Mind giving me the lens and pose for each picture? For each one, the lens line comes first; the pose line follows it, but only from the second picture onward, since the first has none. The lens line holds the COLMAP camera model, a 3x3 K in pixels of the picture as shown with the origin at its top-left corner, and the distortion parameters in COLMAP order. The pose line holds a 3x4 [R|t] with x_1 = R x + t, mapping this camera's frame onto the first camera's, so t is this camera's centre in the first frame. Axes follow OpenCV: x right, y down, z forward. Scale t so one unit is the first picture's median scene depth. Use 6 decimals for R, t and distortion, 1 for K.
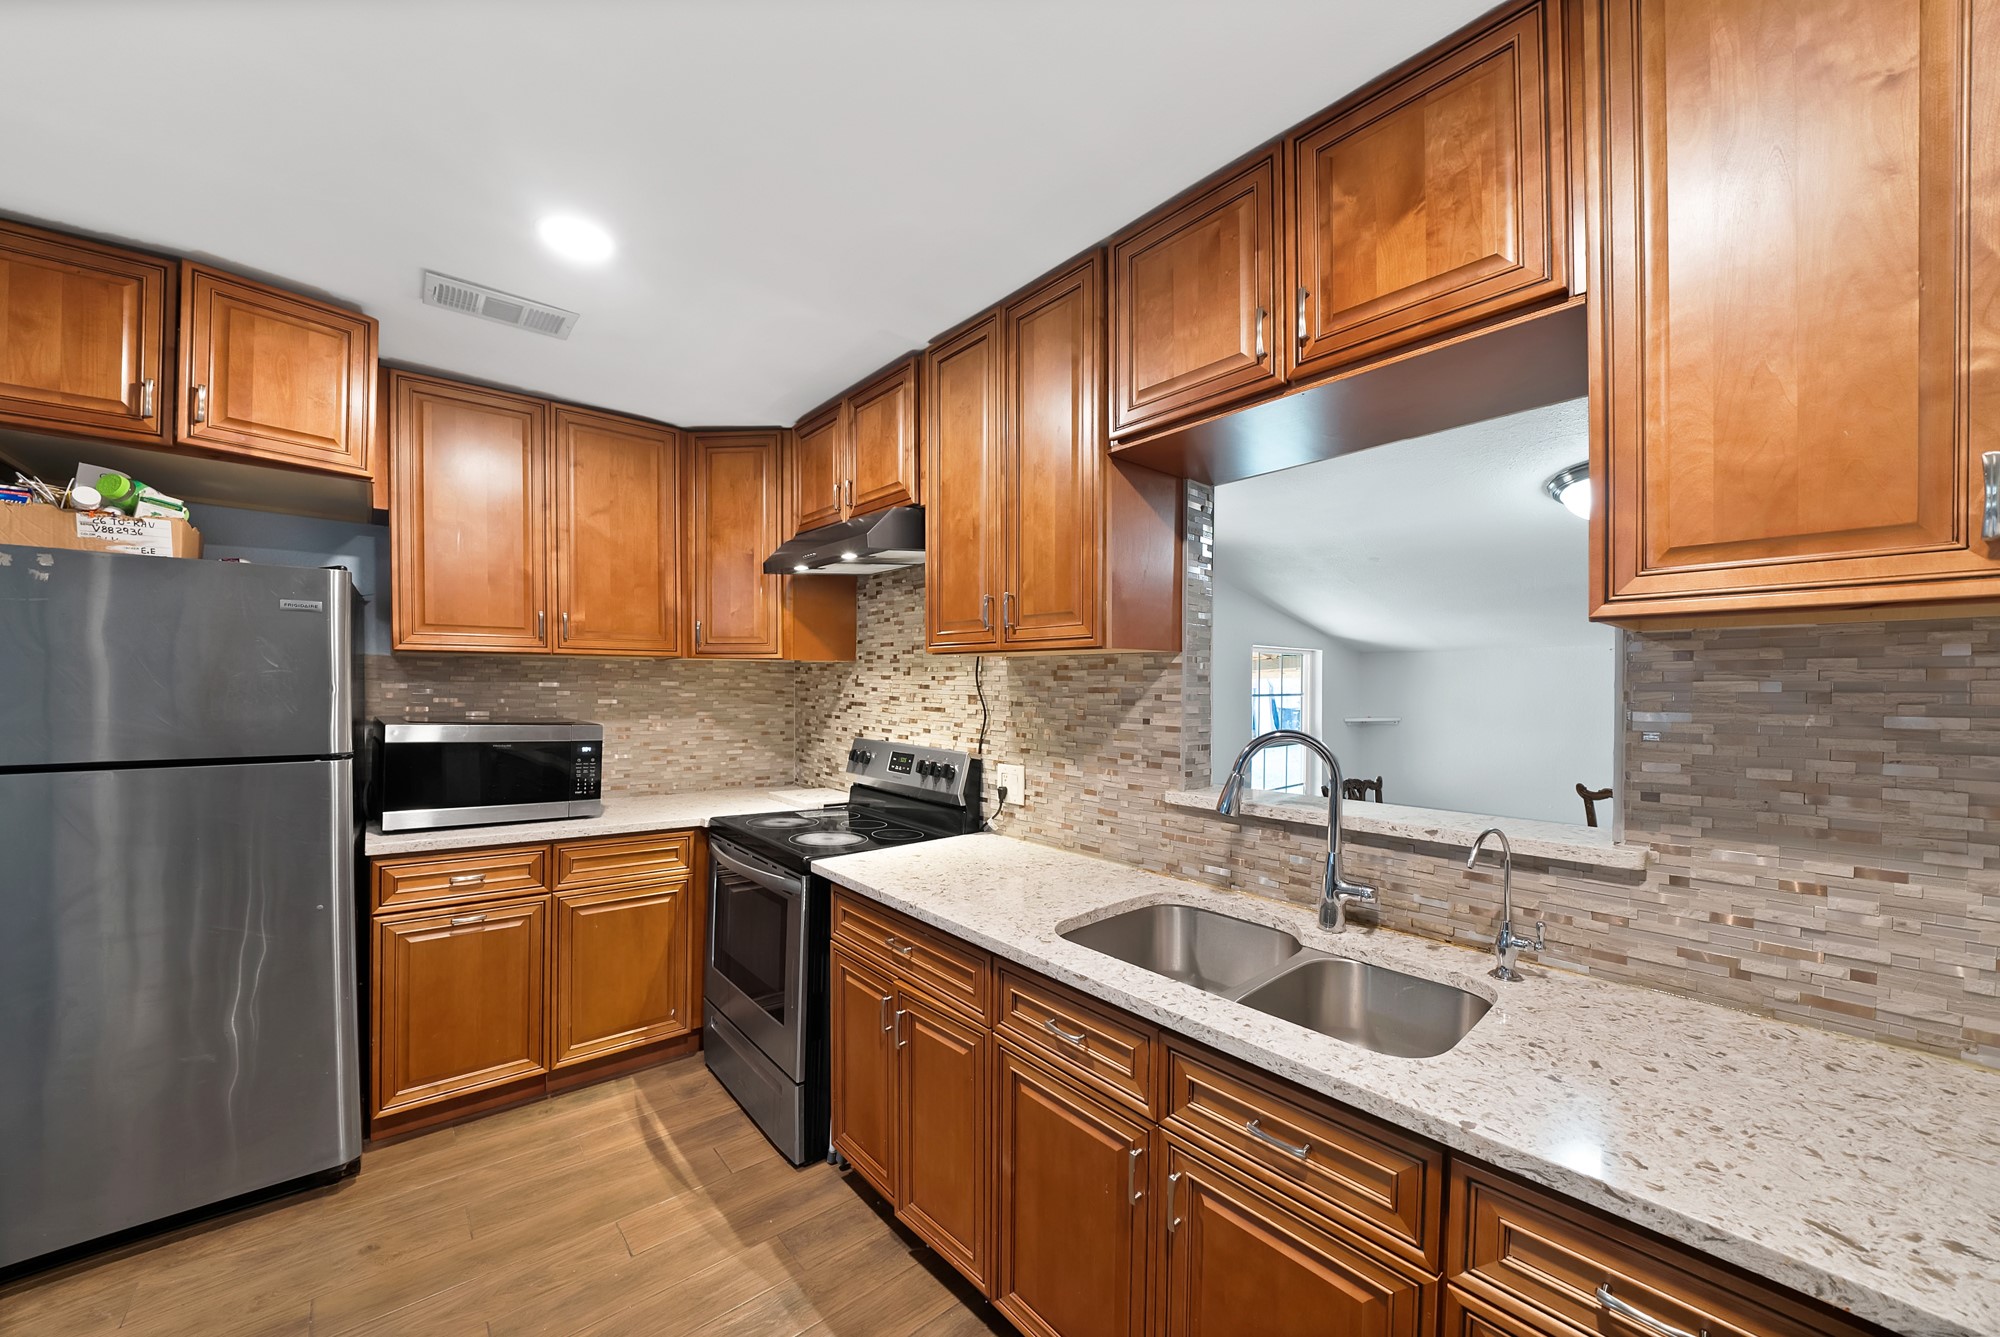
lens RADIAL K [[717.7, 0, 984.0], [0, 717.7, 696.5], [0, 0, 1]] dist [-0.027150, 0.002439]
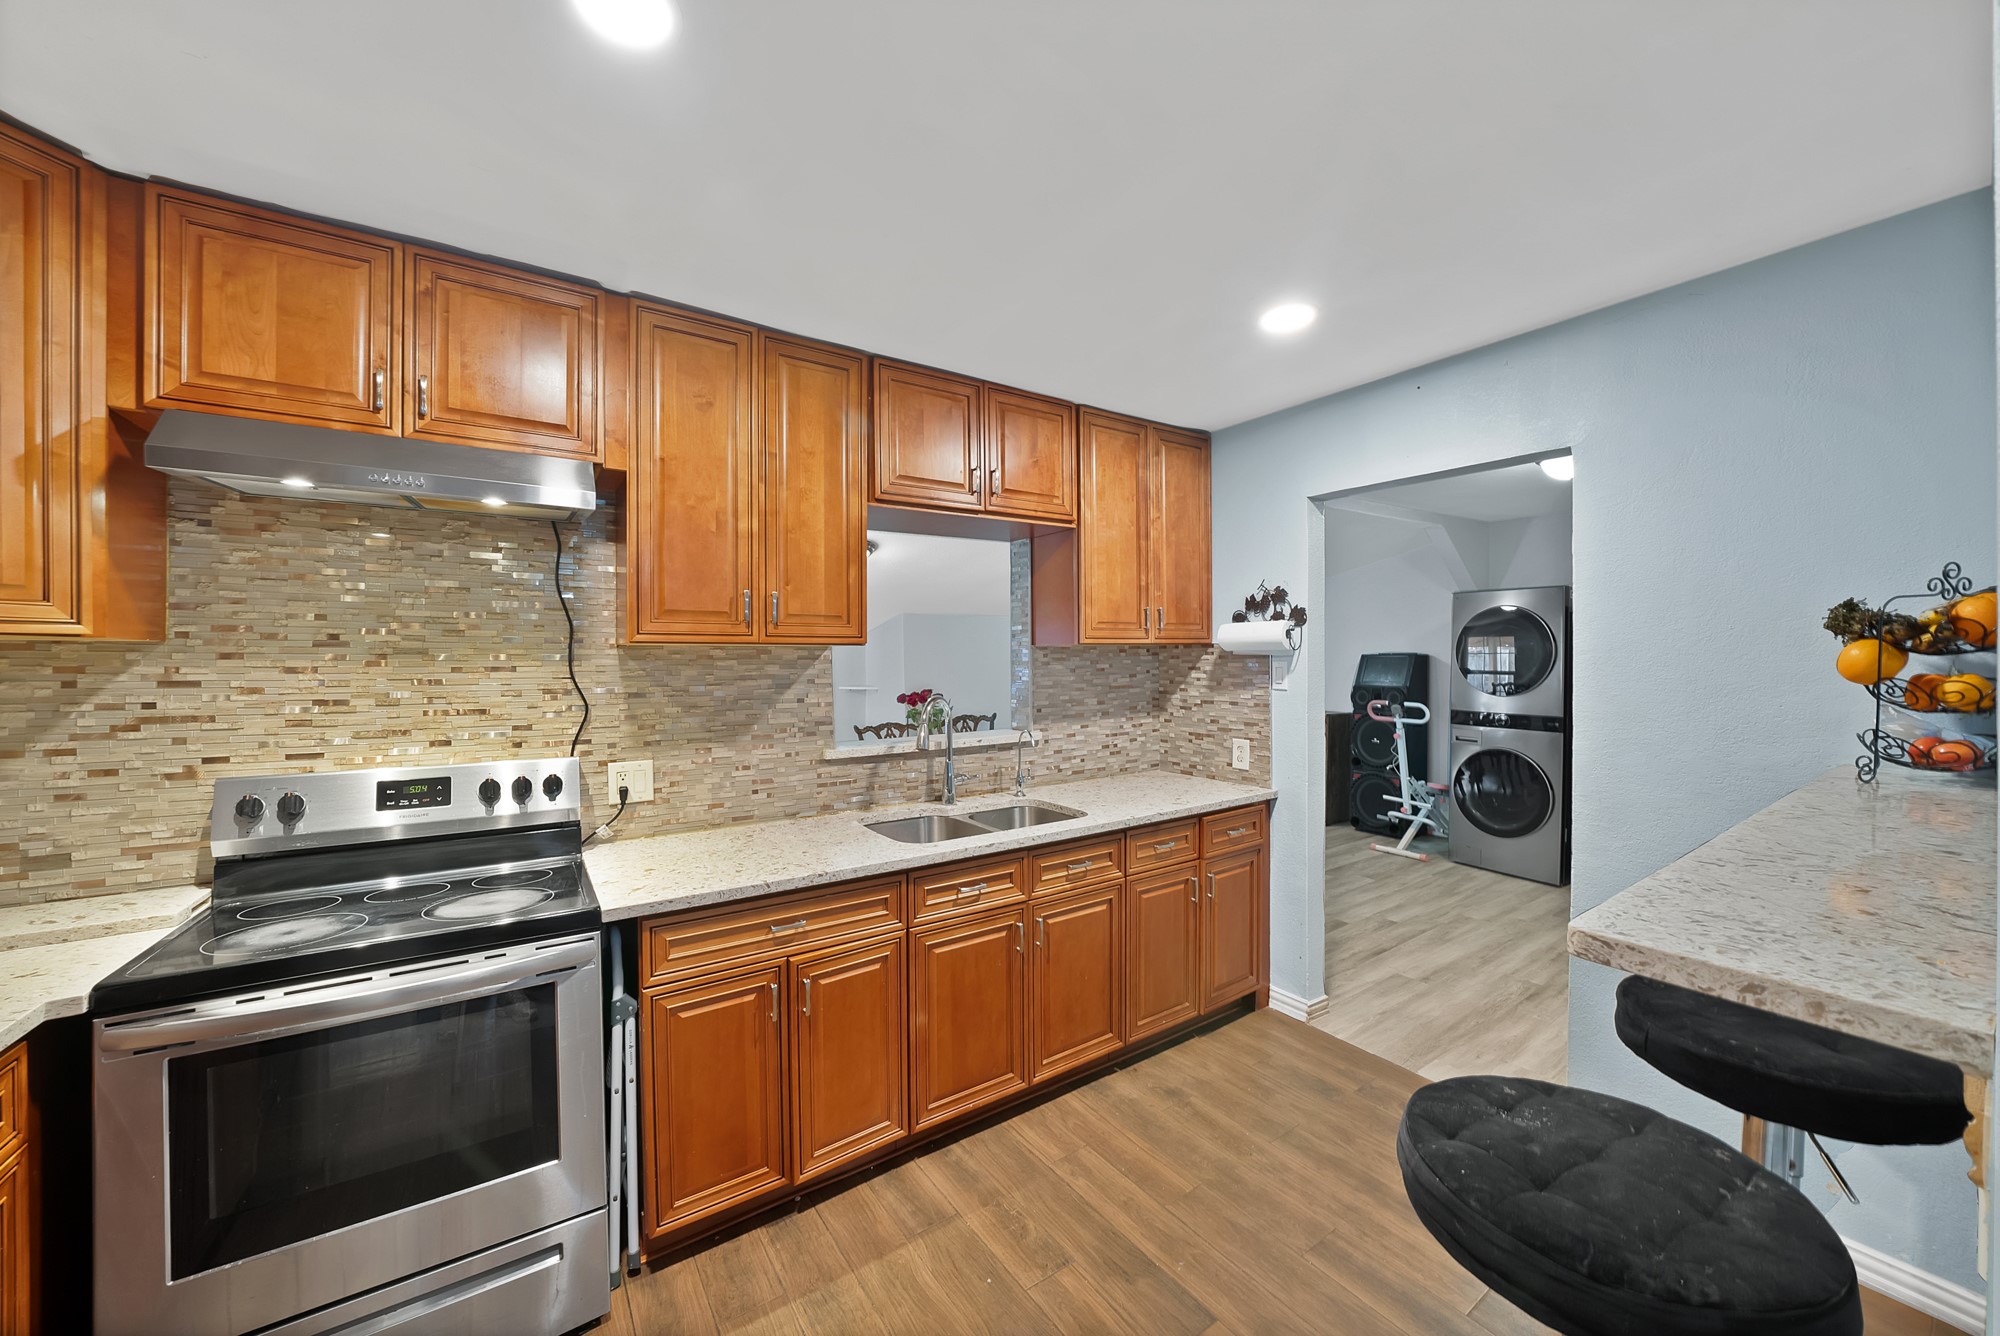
lens RADIAL K [[717.7, 0, 1012.0], [0, 717.7, 667.3], [0, 0, 1]] dist [-0.027150, 0.002439]
pose [[0.099328, -0.015855, 0.994928, -0.973803], [0.025243, 0.999591, 0.013409, -0.031066], [-0.994735, 0.023783, 0.099687, 0.485733]]
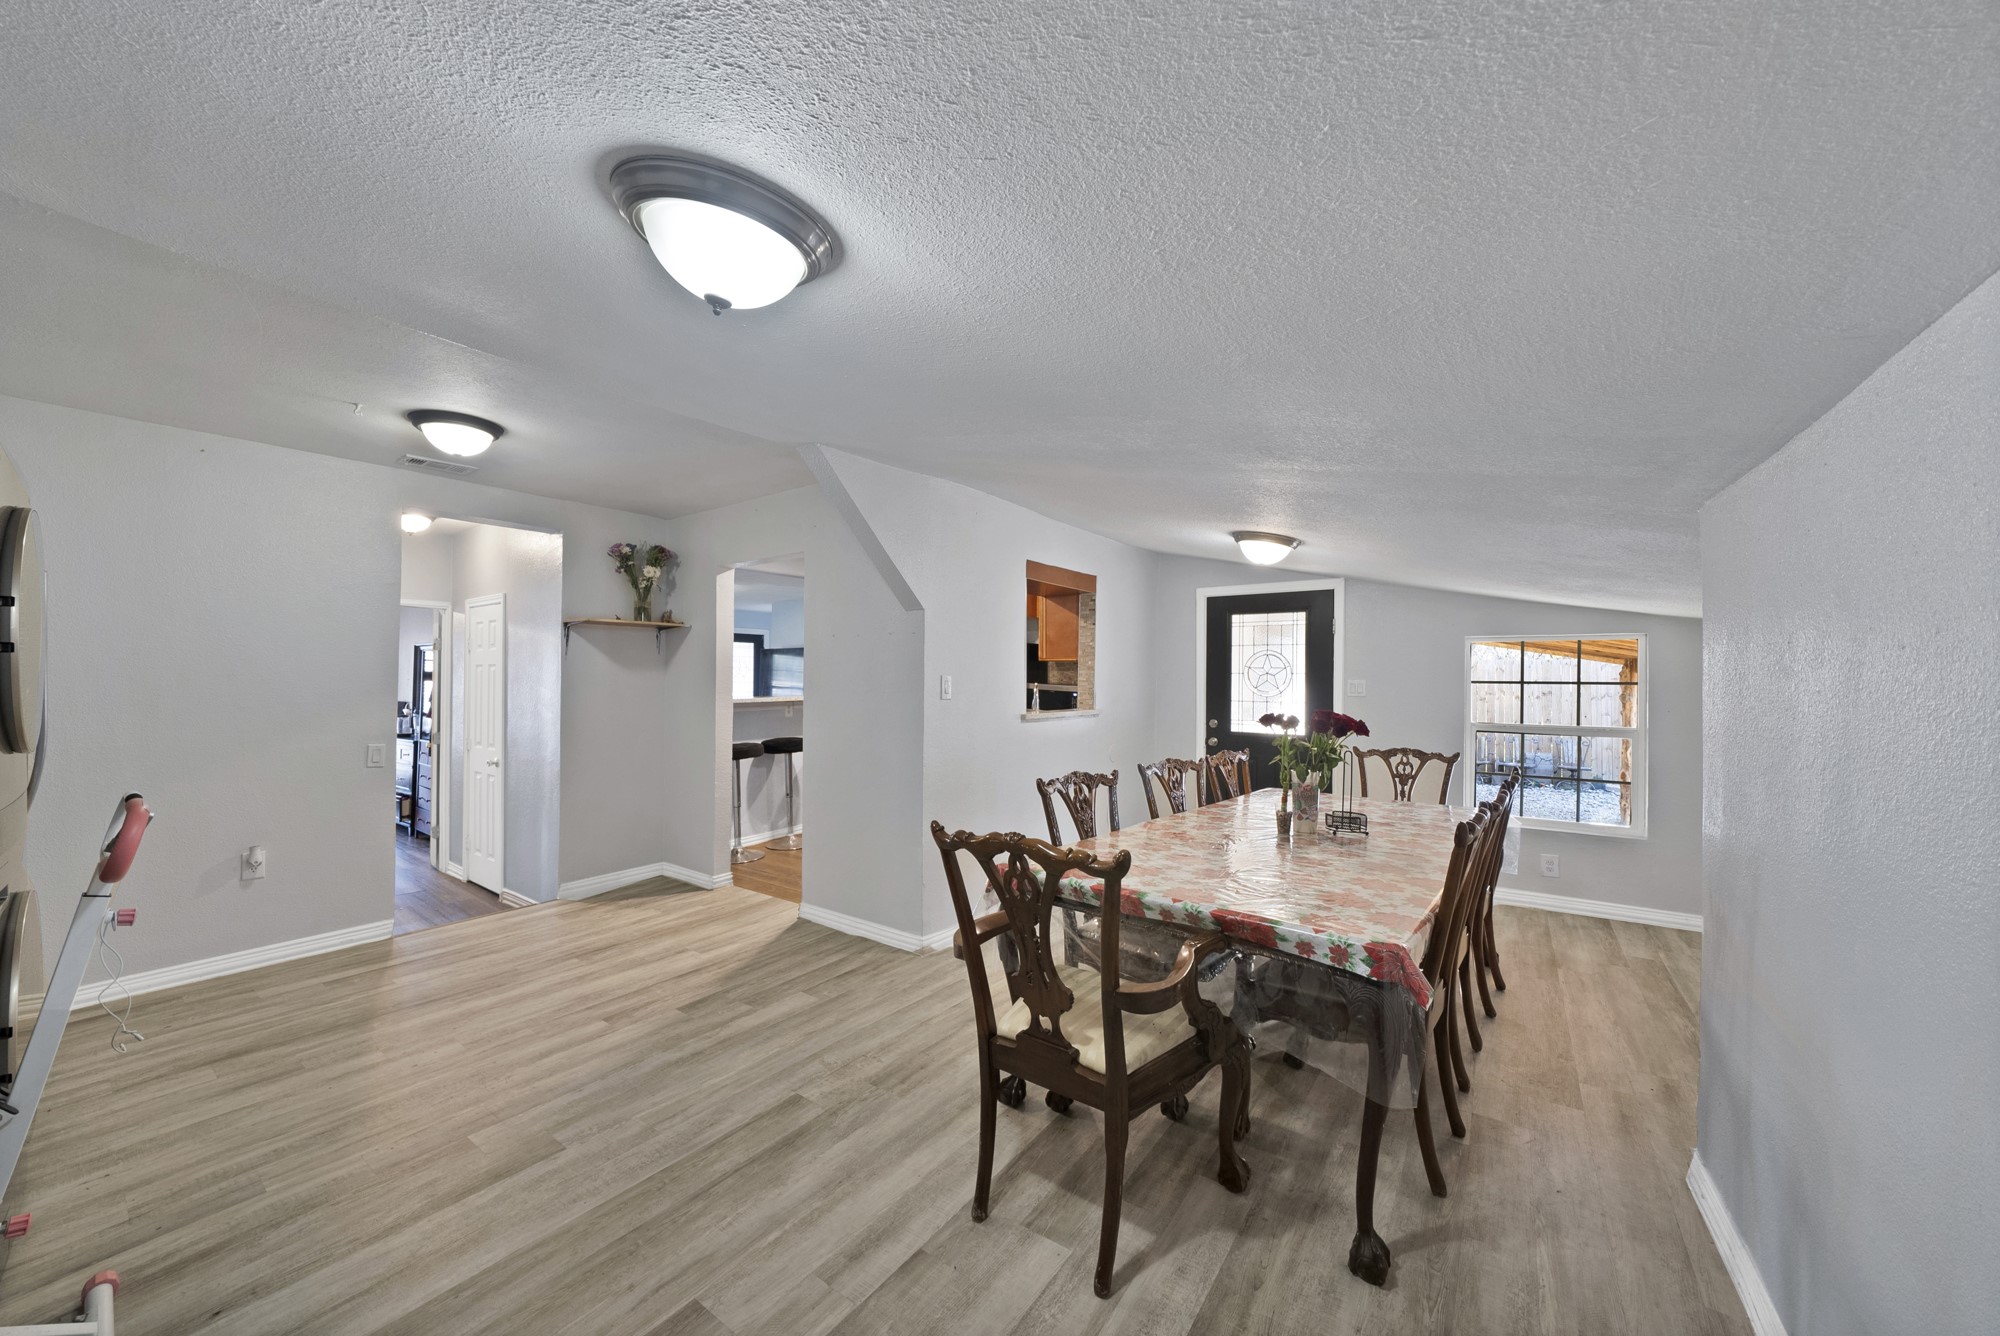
lens RADIAL K [[717.7, 0, 979.5], [0, 717.7, 679.9], [0, 0, 1]] dist [-0.027150, 0.002439]
pose [[0.218344, -0.000811, -0.975872, 2.693052], [-0.020720, 0.999770, -0.005467, 0.035980], [0.975652, 0.021414, 0.218277, 0.046432]]
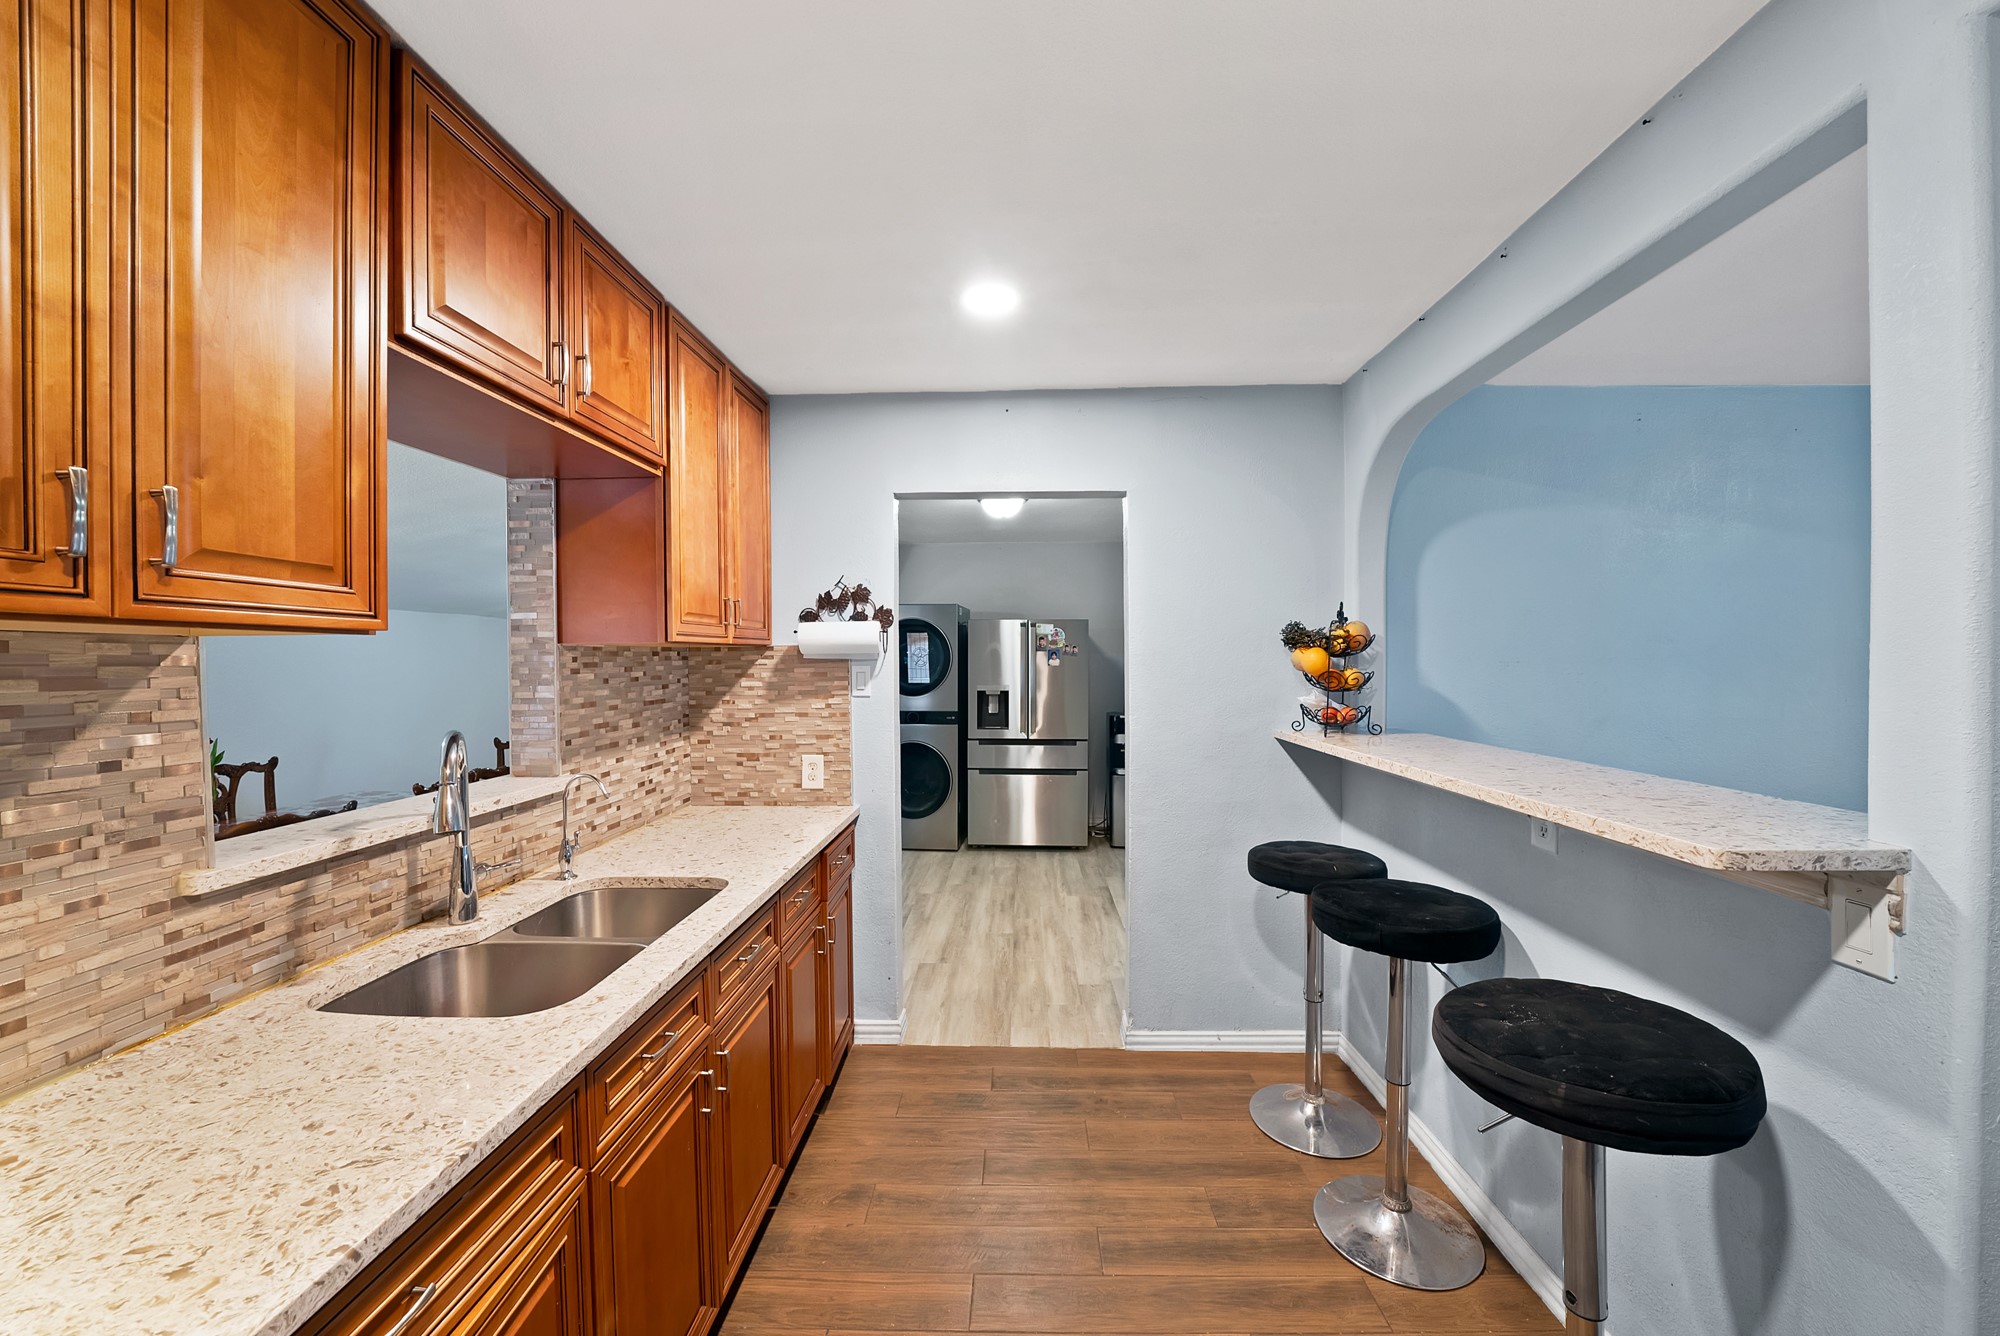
lens RADIAL K [[717.7, 0, 1003.0], [0, 717.7, 670.5], [0, 0, 1]] dist [-0.027150, 0.002439]
pose [[-0.738483, -0.004822, 0.674255, -0.570784], [0.020427, 0.999355, 0.029521, -0.035320], [-0.673963, 0.035574, -0.737908, 0.906160]]
